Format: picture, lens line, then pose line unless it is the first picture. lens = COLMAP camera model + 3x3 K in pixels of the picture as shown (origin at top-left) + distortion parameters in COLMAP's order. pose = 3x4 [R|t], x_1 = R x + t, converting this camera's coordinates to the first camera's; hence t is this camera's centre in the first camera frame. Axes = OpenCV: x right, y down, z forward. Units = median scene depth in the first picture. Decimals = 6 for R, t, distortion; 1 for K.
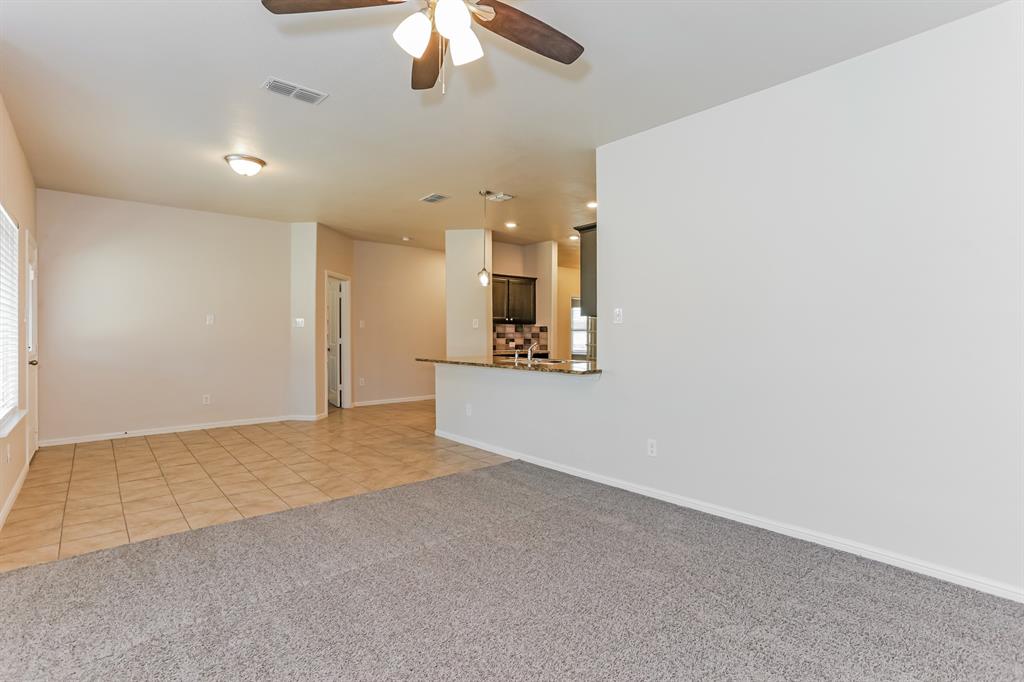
lens RADIAL K [[492.8, 0, 512.3], [0, 492.8, 336.0], [0, 0, 1]] dist [-0.001931, 0.002230]
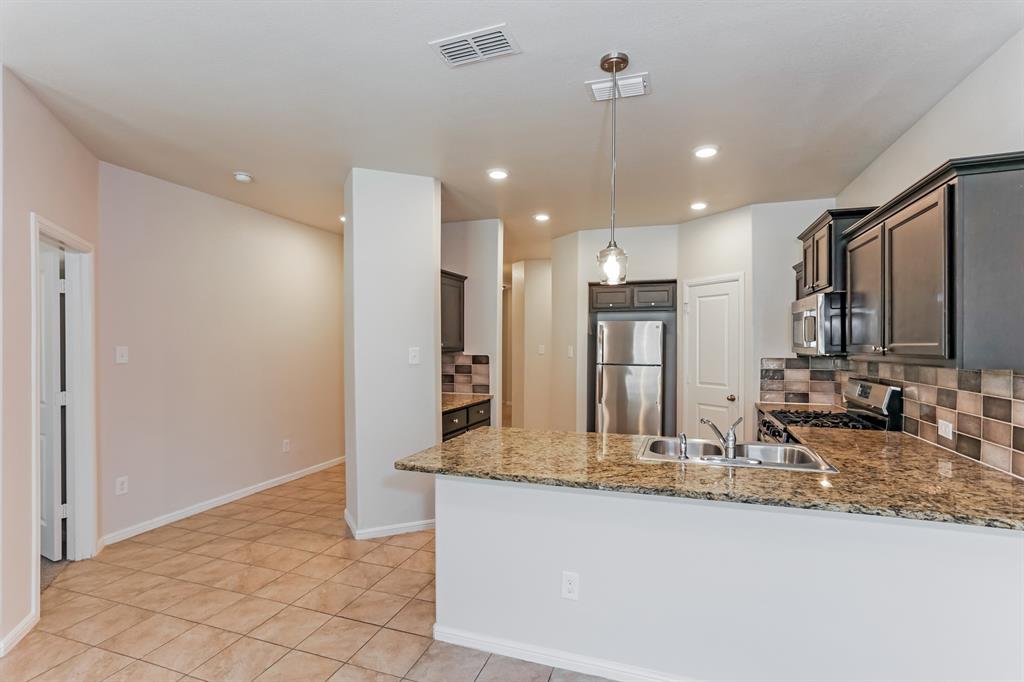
lens RADIAL K [[492.8, 0, 509.2], [0, 492.8, 348.4], [0, 0, 1]] dist [-0.001931, 0.002230]
pose [[0.870349, -0.003278, 0.492424, -0.226471], [0.001336, 0.999990, 0.004295, -0.032581], [-0.492433, -0.003080, 0.870345, 0.456676]]
